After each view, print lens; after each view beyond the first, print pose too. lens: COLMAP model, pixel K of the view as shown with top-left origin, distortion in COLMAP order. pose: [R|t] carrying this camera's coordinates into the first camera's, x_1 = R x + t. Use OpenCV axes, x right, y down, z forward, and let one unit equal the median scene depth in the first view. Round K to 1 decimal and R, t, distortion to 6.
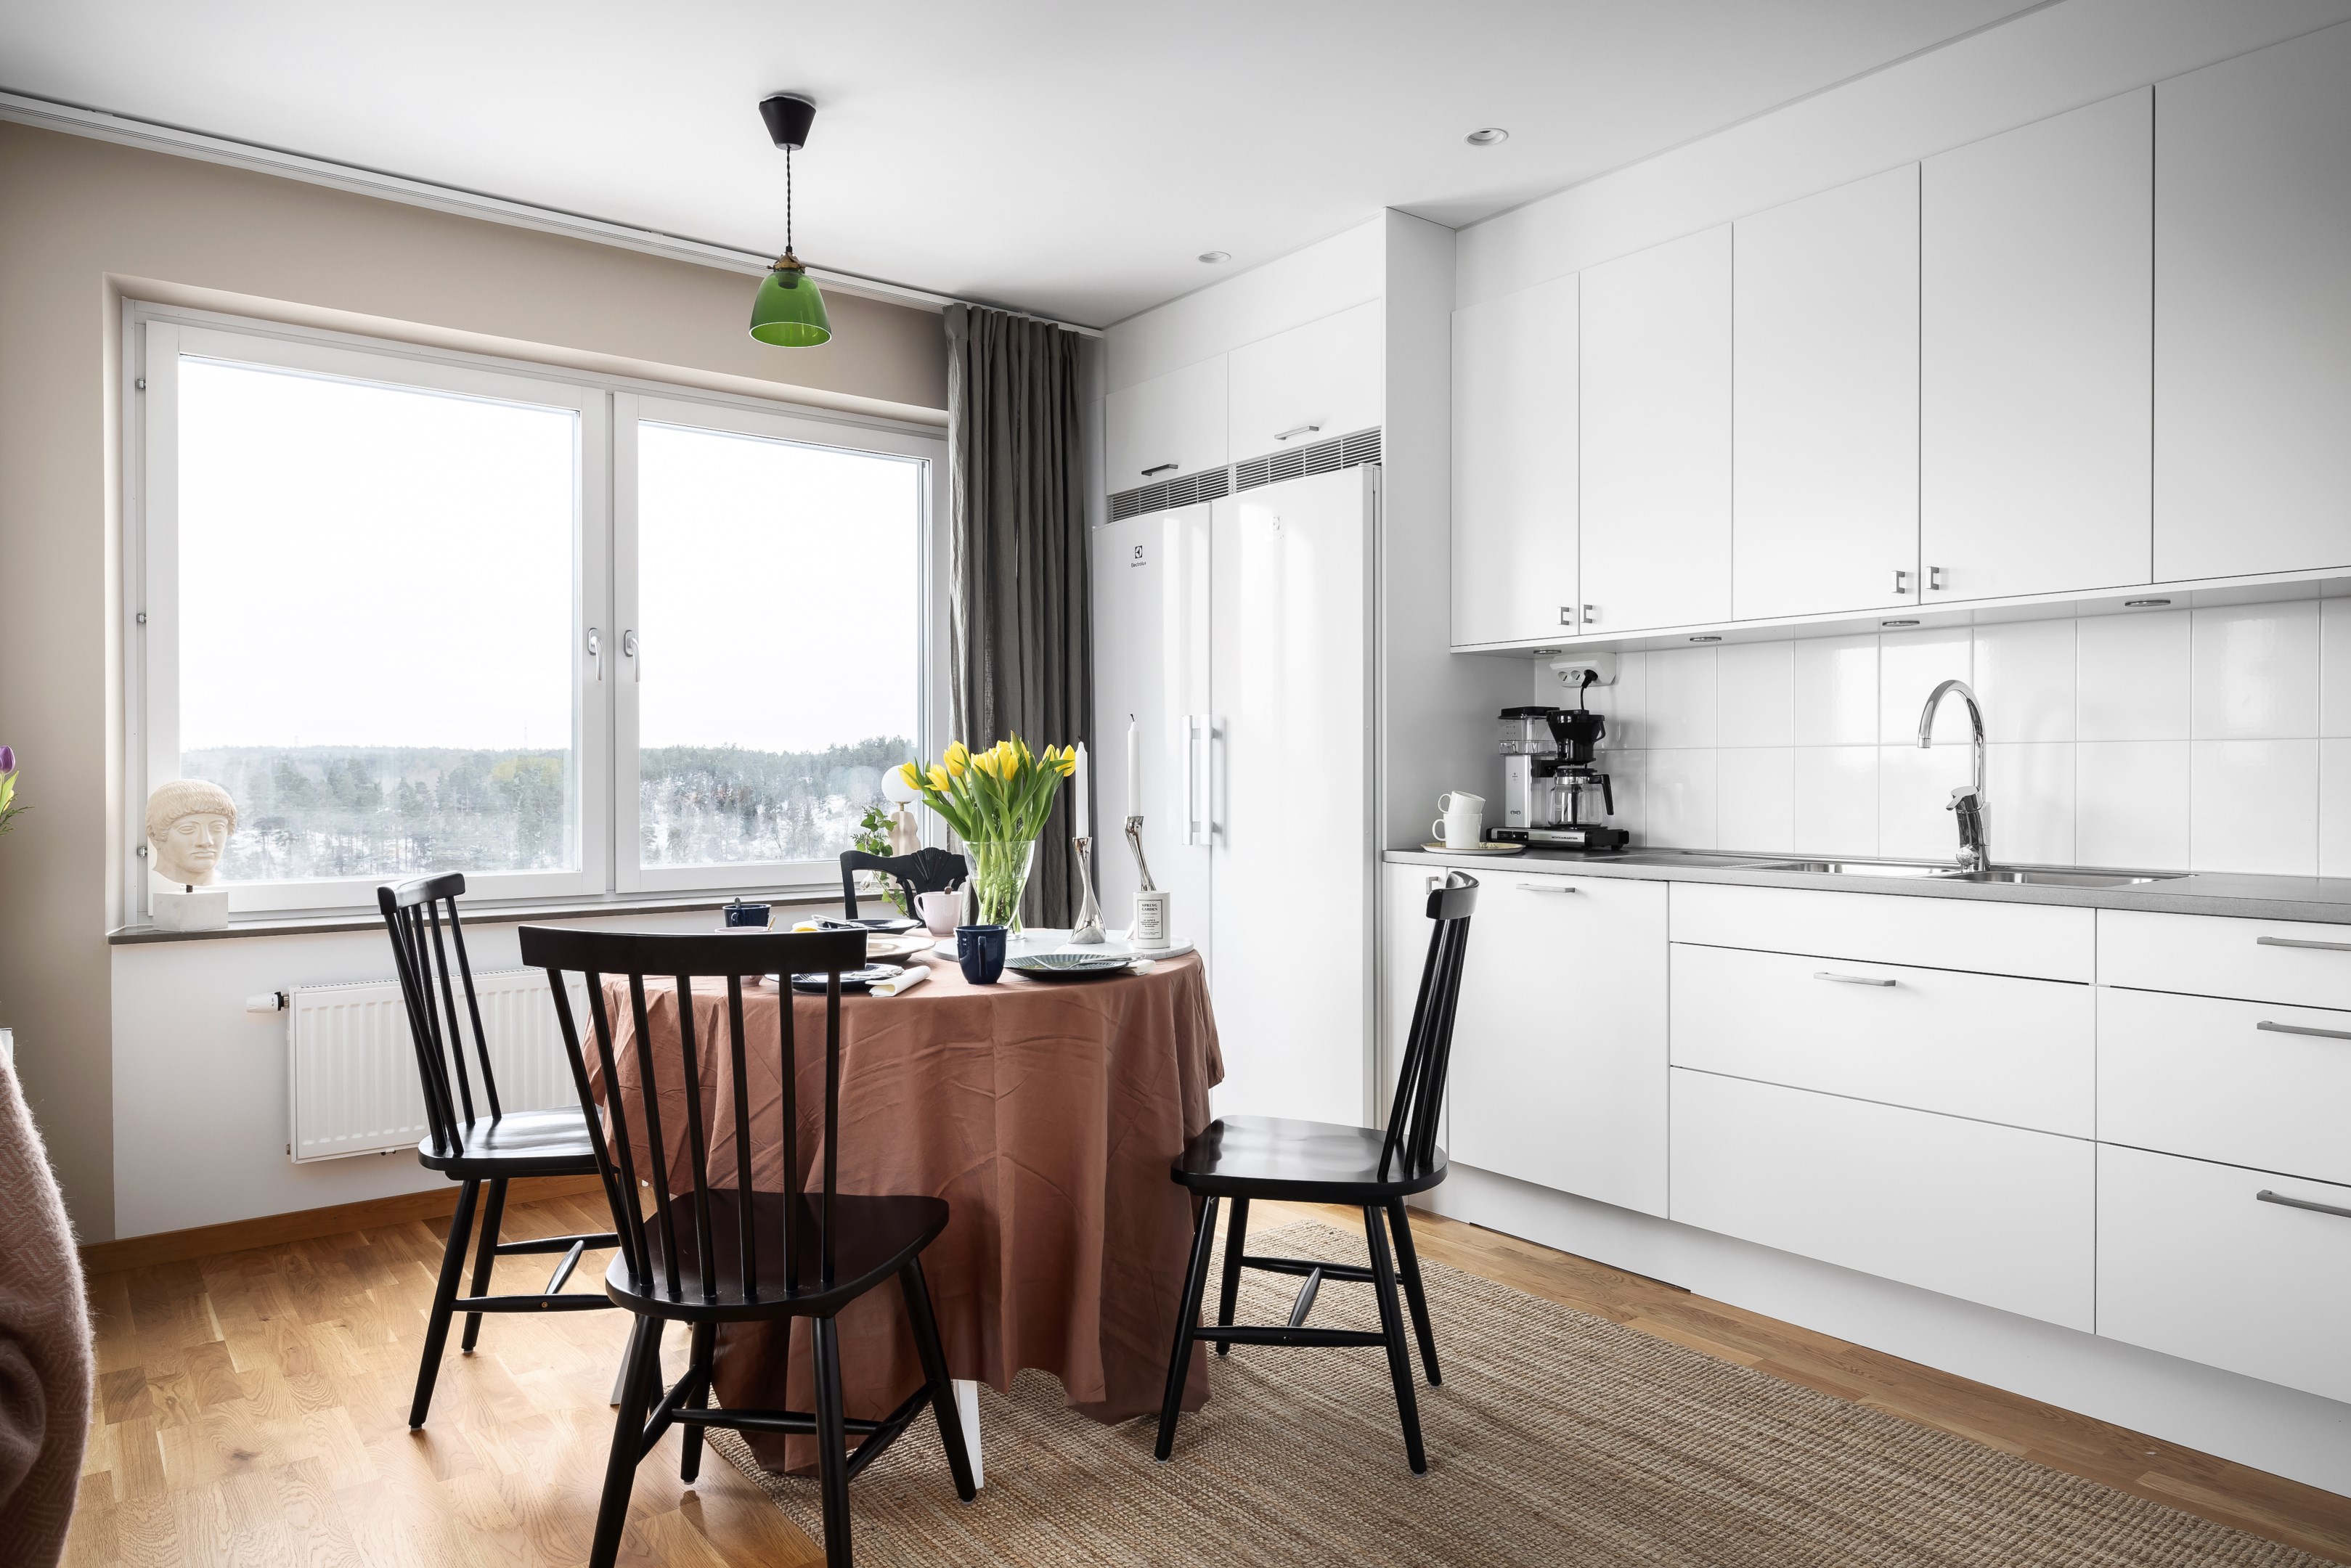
lens RADIAL K [[1500.8, 0, 1175.5], [0, 1500.8, 784.0], [0, 0, 1]] dist [-0.003048, -0.000925]
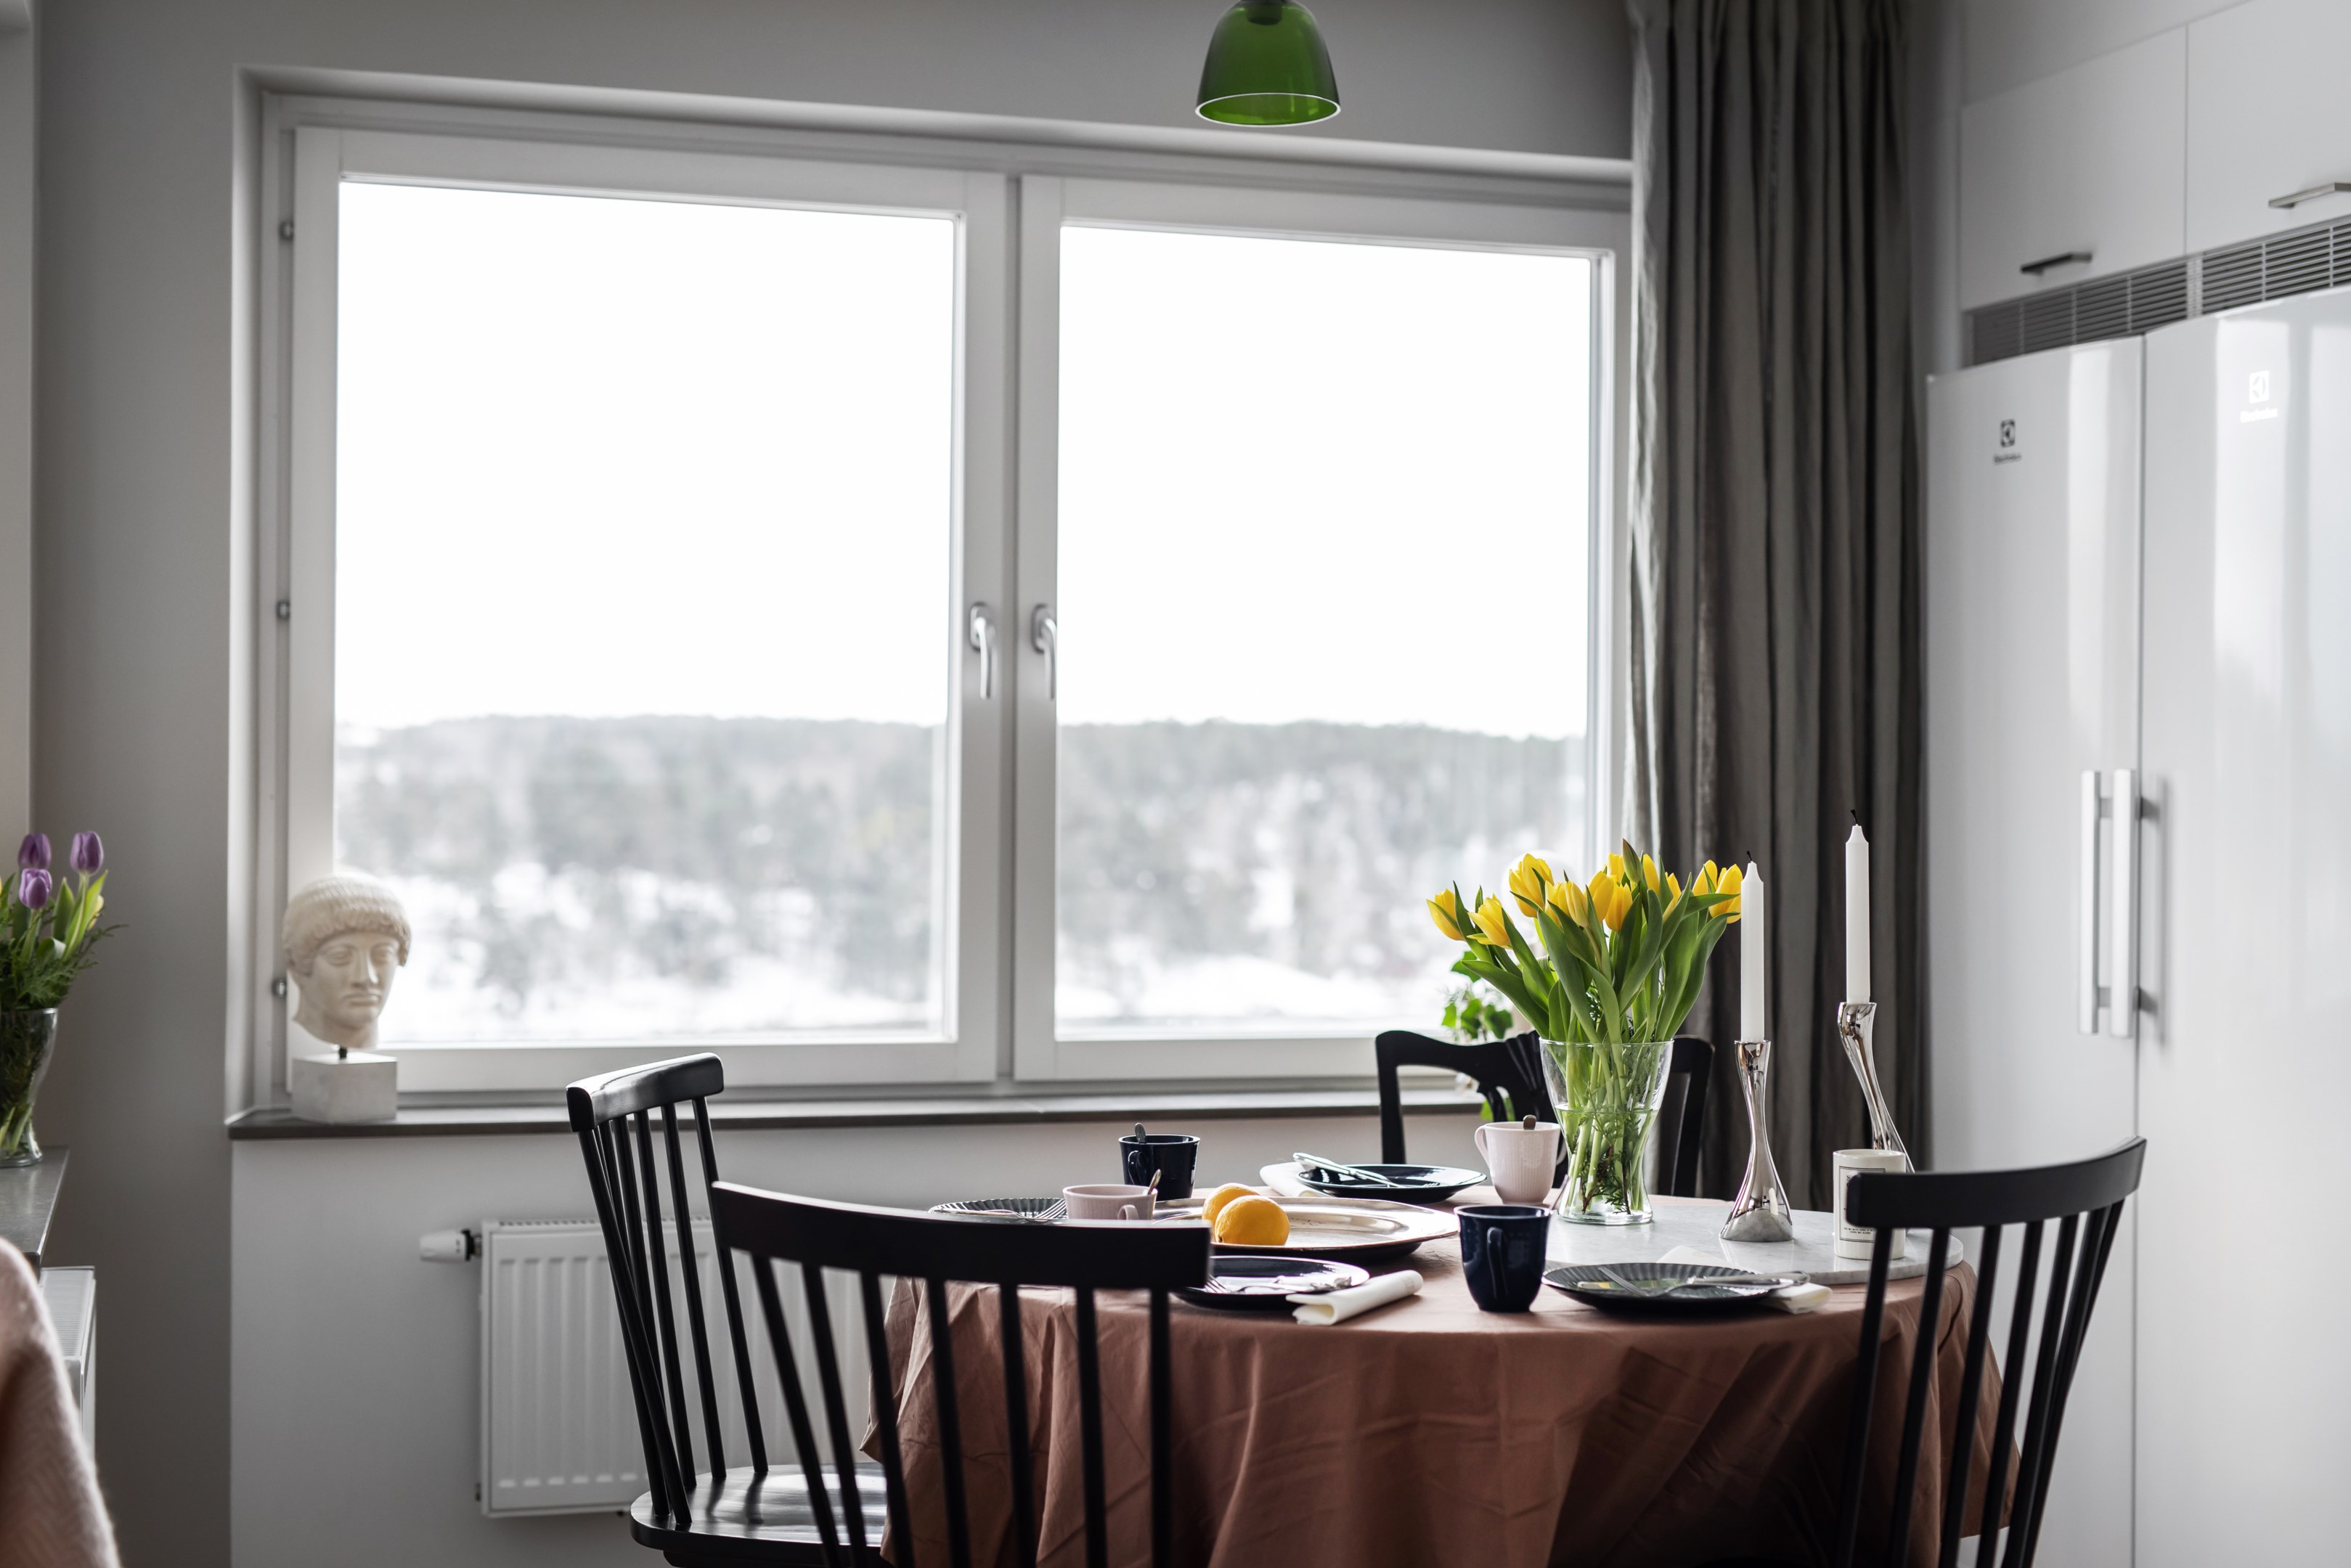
lens RADIAL K [[3301.9, 0, 1187.3], [0, 3301.9, 821.4], [0, 0, 1]] dist [-0.017086, 0.012842]
pose [[0.937190, 0.017833, -0.348364, 0.135288], [-0.015735, 0.999837, 0.008852, -0.042807], [0.348465, -0.002815, 0.937318, -0.144823]]
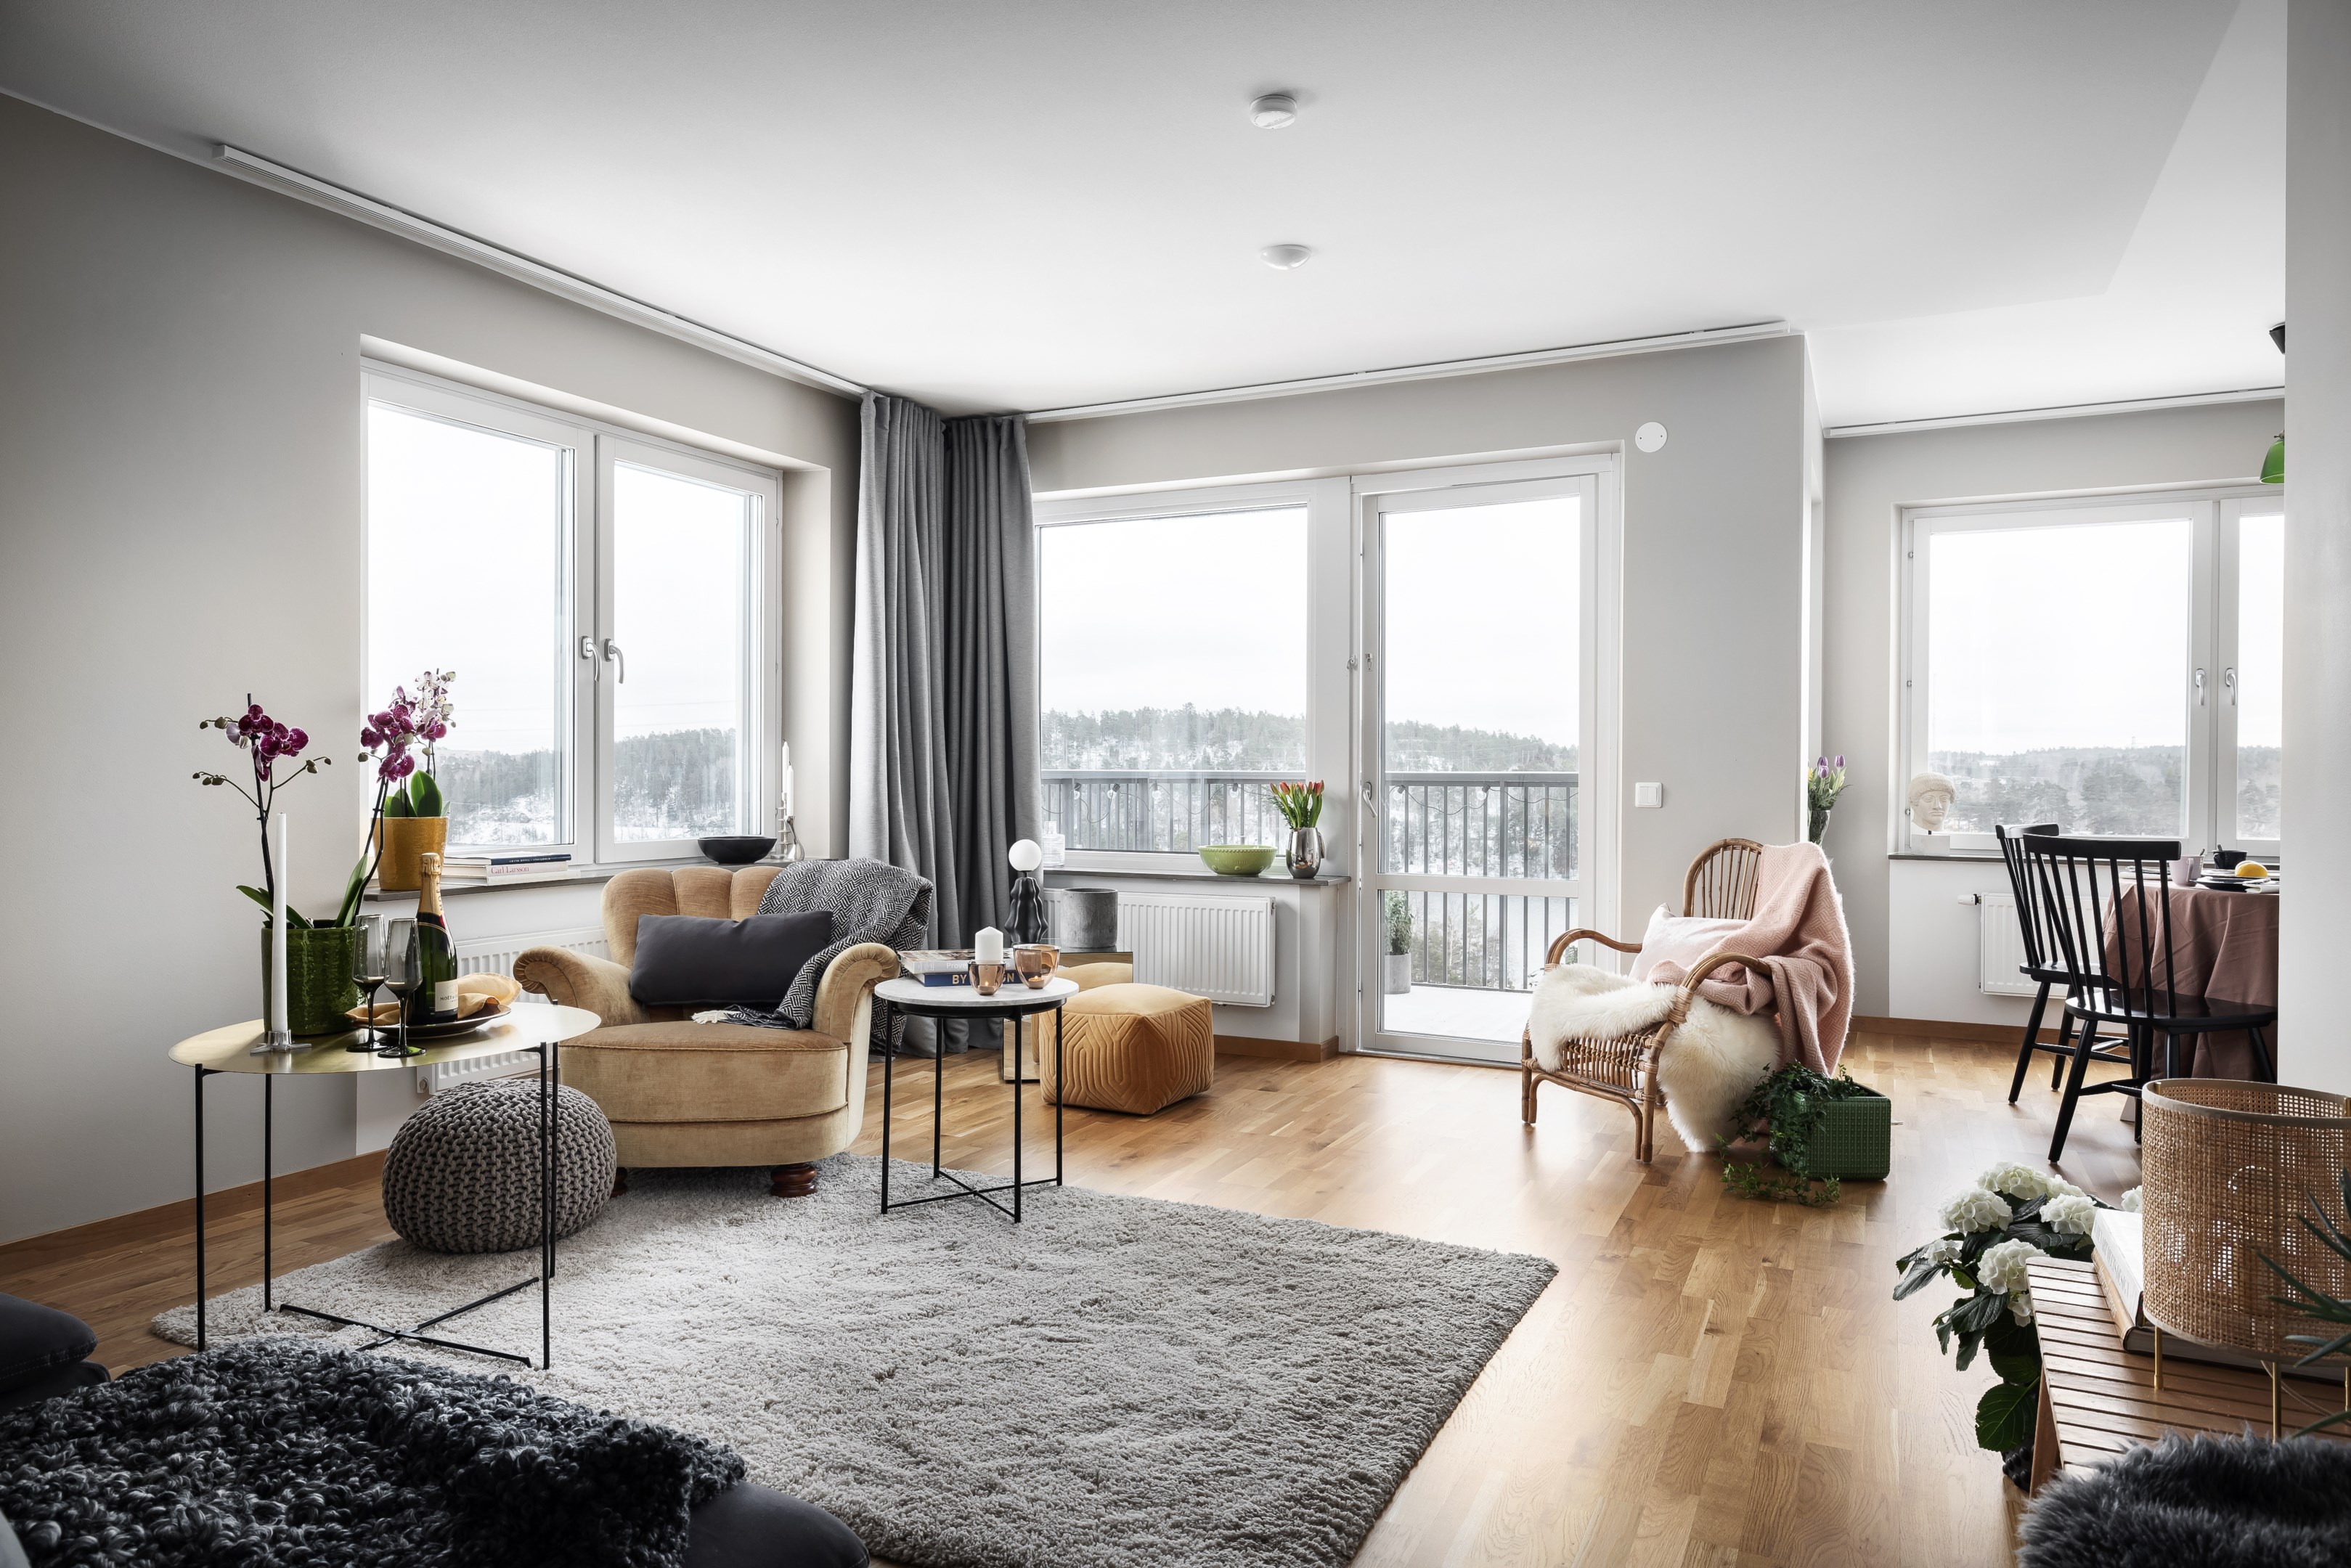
lens RADIAL K [[1500.8, 0, 1175.5], [0, 1500.8, 784.0], [0, 0, 1]] dist [-0.003048, -0.000925]
pose [[0.456066, 0.011333, -0.889874, 0.534538], [-0.012204, 0.999905, 0.006480, 0.010539], [0.889862, 0.007905, 0.456161, -0.632845]]
